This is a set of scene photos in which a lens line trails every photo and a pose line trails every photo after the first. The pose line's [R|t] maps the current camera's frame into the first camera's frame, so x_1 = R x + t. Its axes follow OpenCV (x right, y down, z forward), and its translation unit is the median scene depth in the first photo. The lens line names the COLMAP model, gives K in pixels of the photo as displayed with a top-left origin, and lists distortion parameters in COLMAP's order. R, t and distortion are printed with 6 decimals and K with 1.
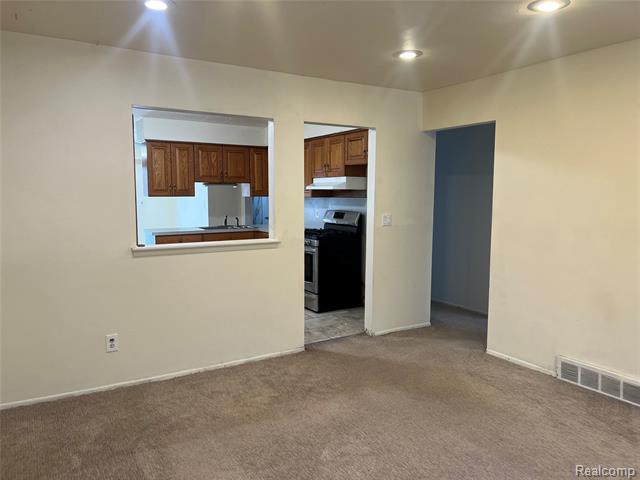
lens RADIAL K [[481.9, 0, 338.1], [0, 481.9, 248.7], [0, 0, 1]] dist [0.047526, -0.055718]
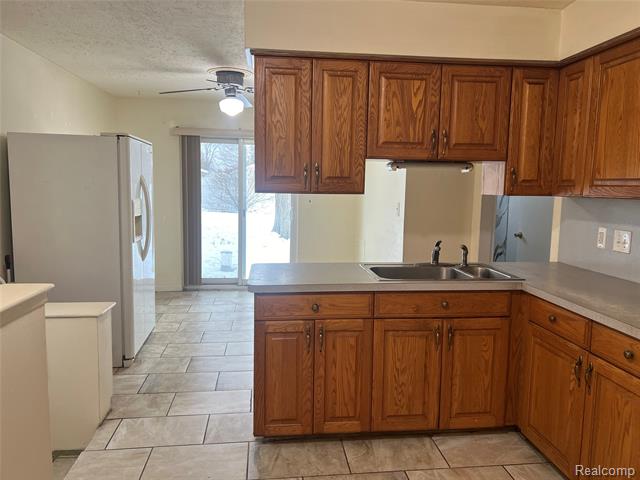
lens RADIAL K [[481.9, 0, 321.2], [0, 481.9, 242.5], [0, 0, 1]] dist [0.047526, -0.055718]
pose [[0.889438, 0.063237, -0.452660, -0.143574], [-0.063281, 0.997882, 0.015065, -0.071632], [0.452654, 0.015245, 0.891556, 0.629322]]
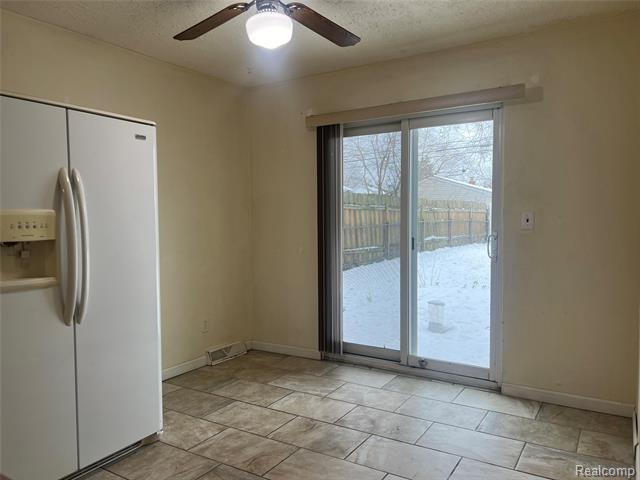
lens RADIAL K [[481.9, 0, 322.1], [0, 481.9, 238.6], [0, 0, 1]] dist [0.047526, -0.055718]
pose [[0.411956, 0.024654, -0.910870, -0.233823], [-0.088651, 0.995976, -0.013137, -0.093205], [0.906881, 0.086162, 0.412484, 1.056319]]
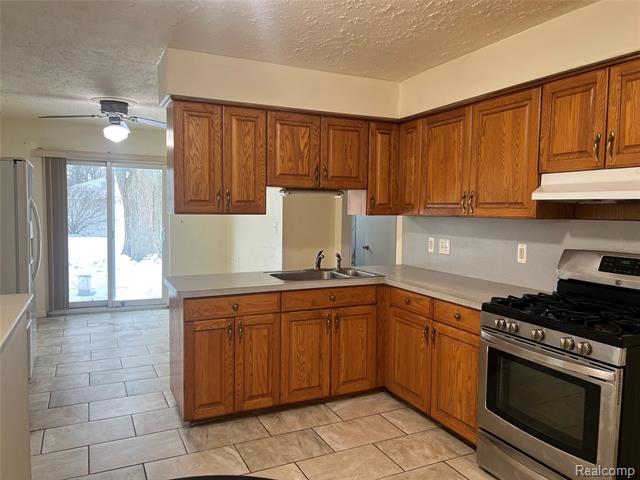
lens RADIAL K [[481.9, 0, 321.9], [0, 481.9, 241.9], [0, 0, 1]] dist [0.047526, -0.055718]
pose [[0.990296, 0.017339, -0.137889, -0.169262], [-0.023634, 0.998746, -0.044142, -0.059068], [0.136951, 0.046973, 0.989463, 0.517041]]
